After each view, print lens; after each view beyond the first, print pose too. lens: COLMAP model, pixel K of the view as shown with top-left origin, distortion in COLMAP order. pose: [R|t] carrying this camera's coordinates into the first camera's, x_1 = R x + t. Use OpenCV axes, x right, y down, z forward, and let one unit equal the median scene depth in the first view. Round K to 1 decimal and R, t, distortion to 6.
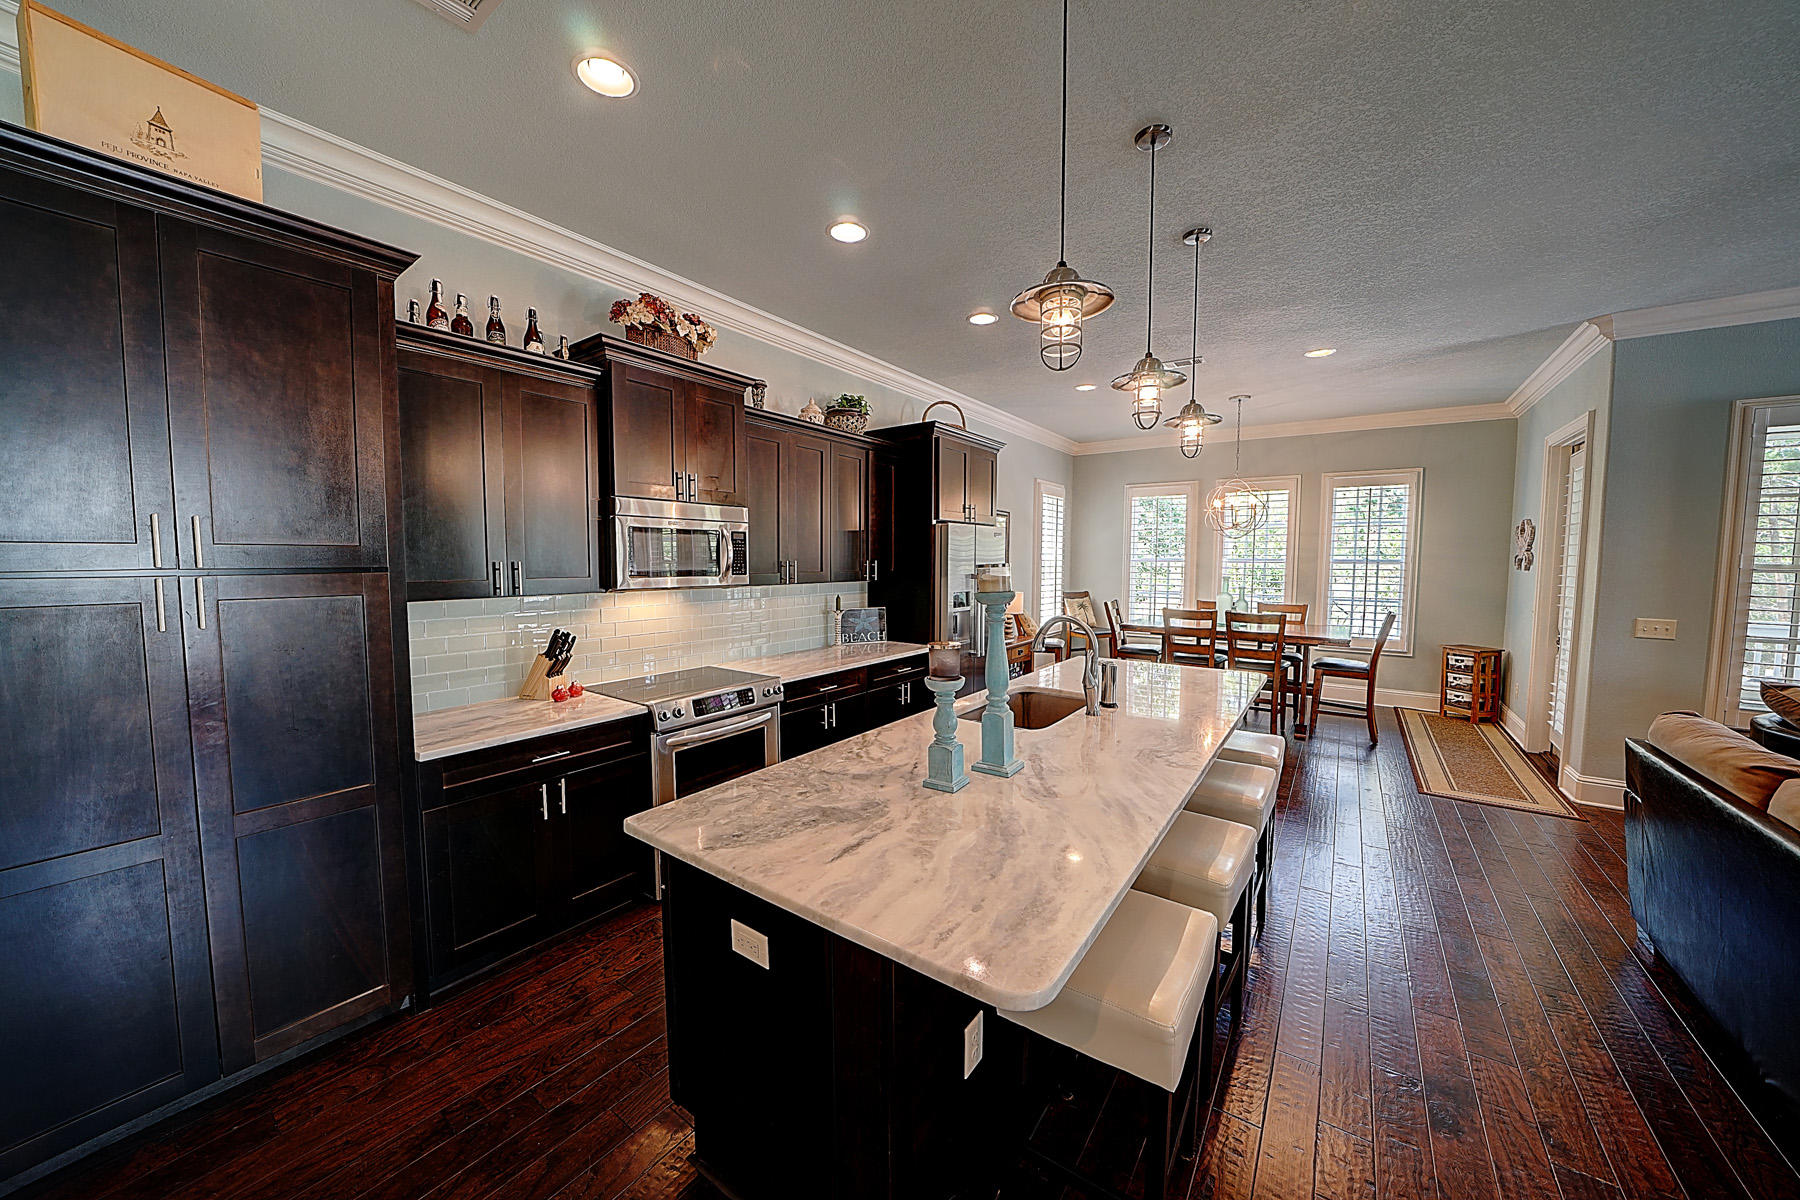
lens RADIAL K [[625.8, 0, 900.0], [0, 625.8, 598.7], [0, 0, 1]] dist [-0.023334, 0.002314]
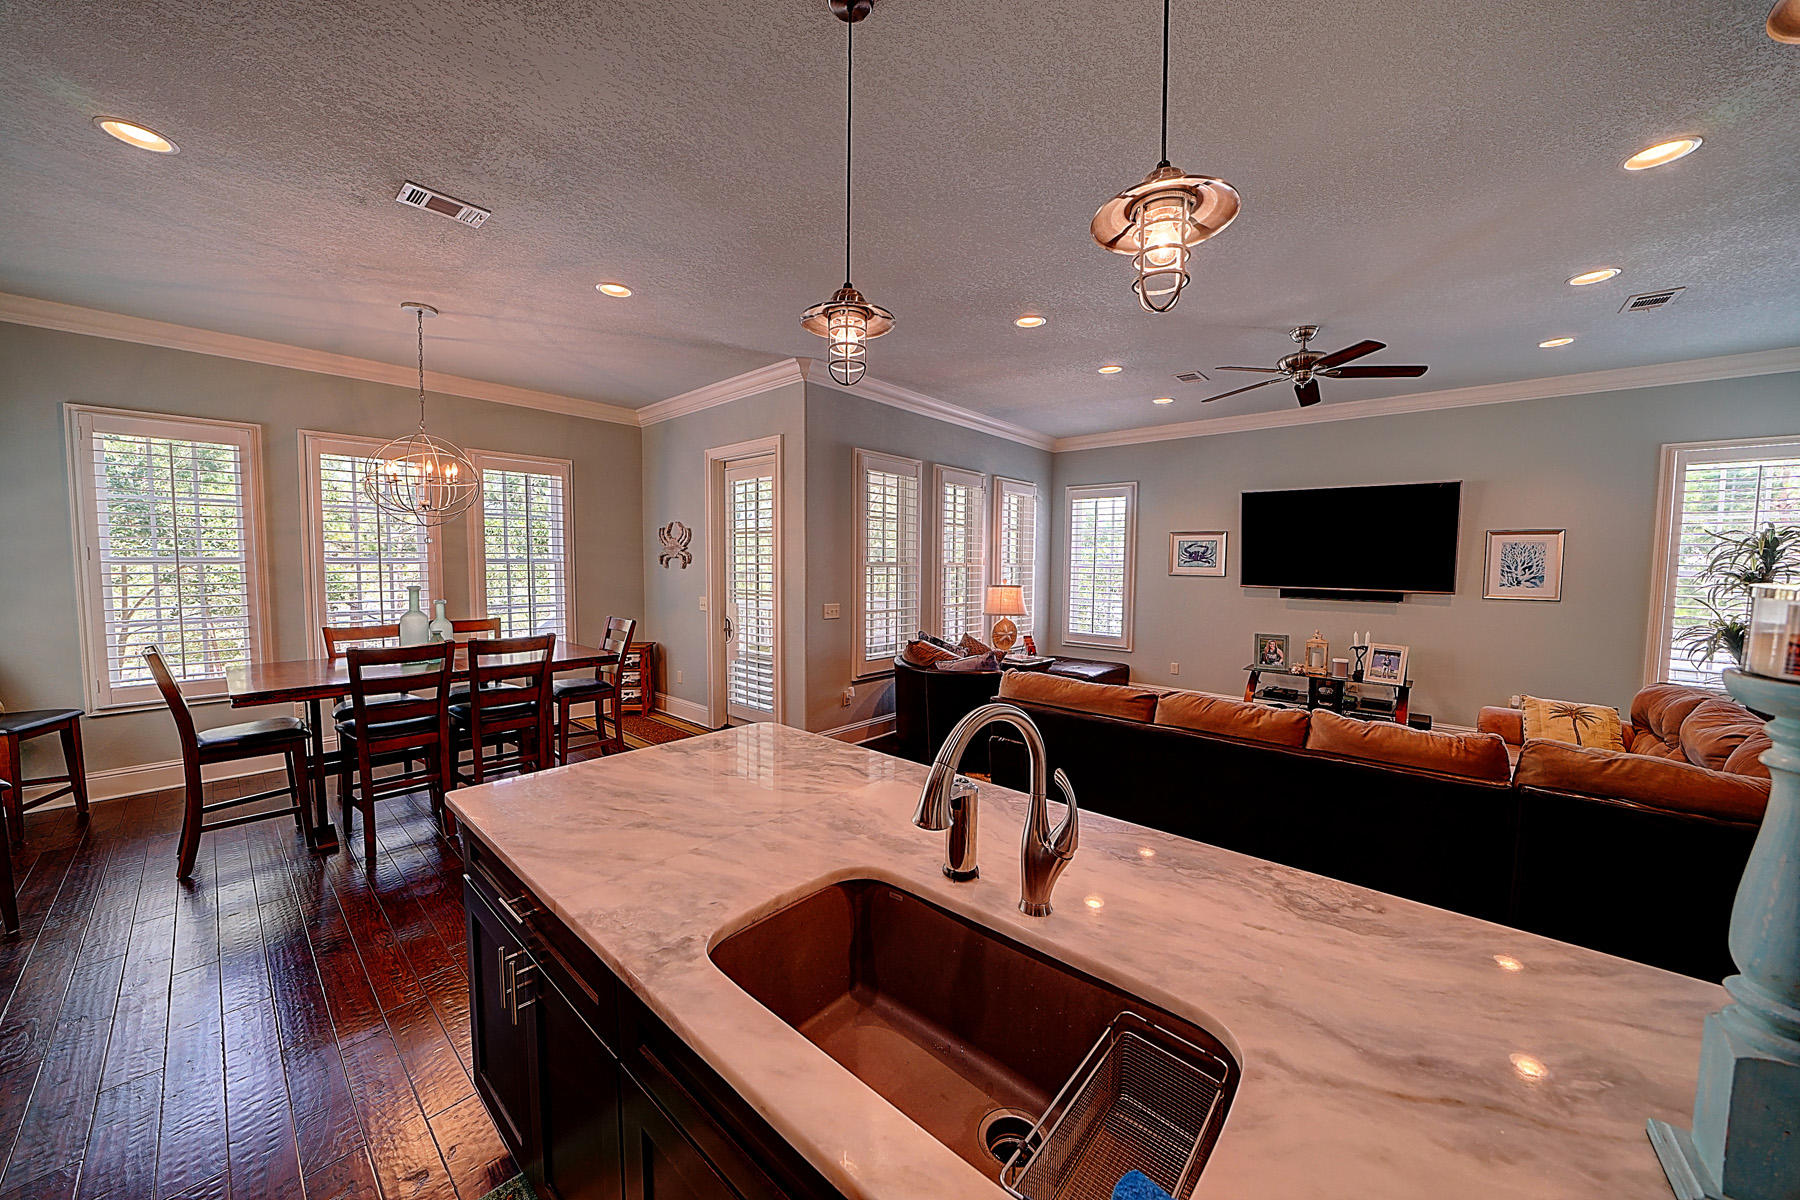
lens RADIAL K [[625.8, 0, 901.4], [0, 625.8, 599.0], [0, 0, 1]] dist [-0.023334, 0.002314]
pose [[0.093627, -0.065309, 0.993463, -0.073201], [0.059918, 0.996407, 0.059856, -0.038678], [-0.993803, 0.053922, 0.097204, 0.562612]]
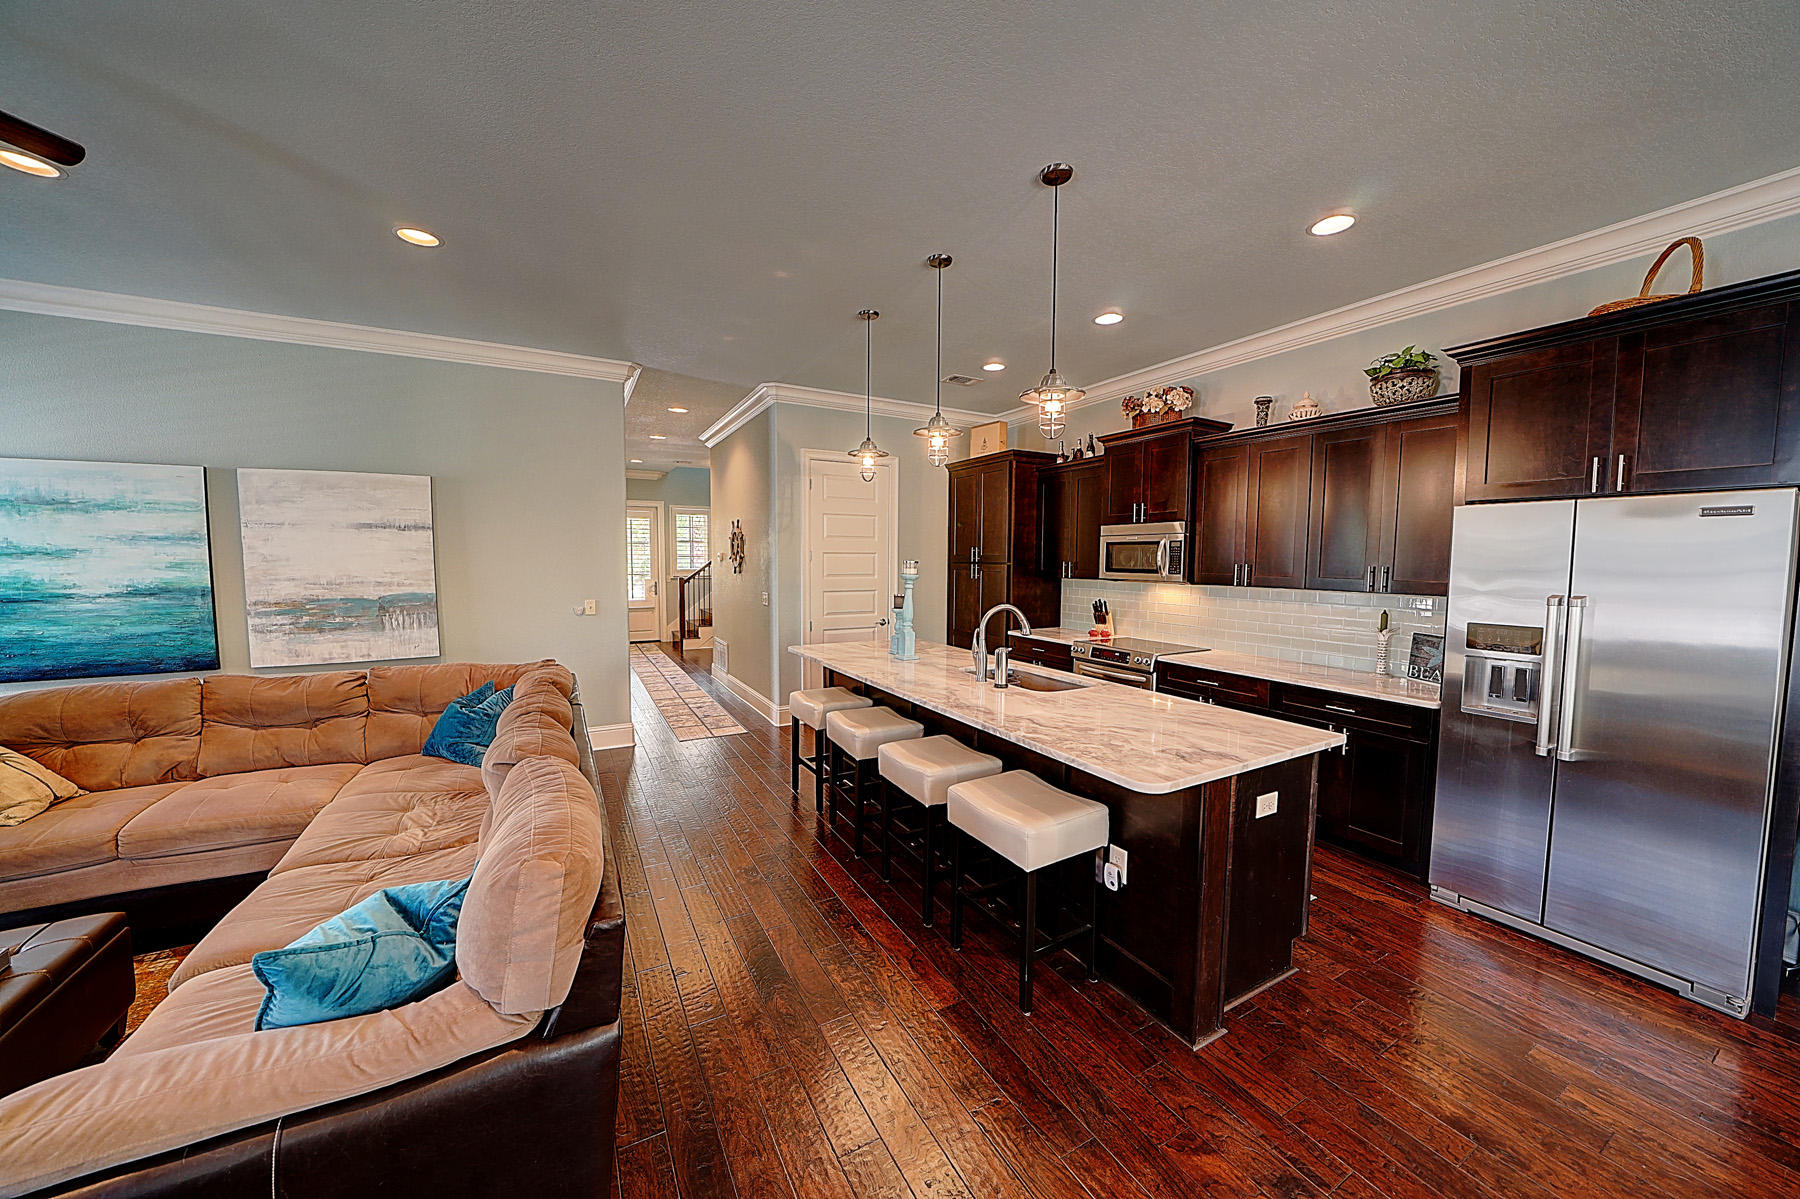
lens RADIAL K [[625.8, 0, 903.1], [0, 625.8, 596.8], [0, 0, 1]] dist [-0.023334, 0.002314]
pose [[-0.428388, 0.049529, -0.902237, 0.823736], [-0.069942, 0.993683, 0.087757, -0.046157], [0.900884, 0.100698, -0.422218, 0.744948]]
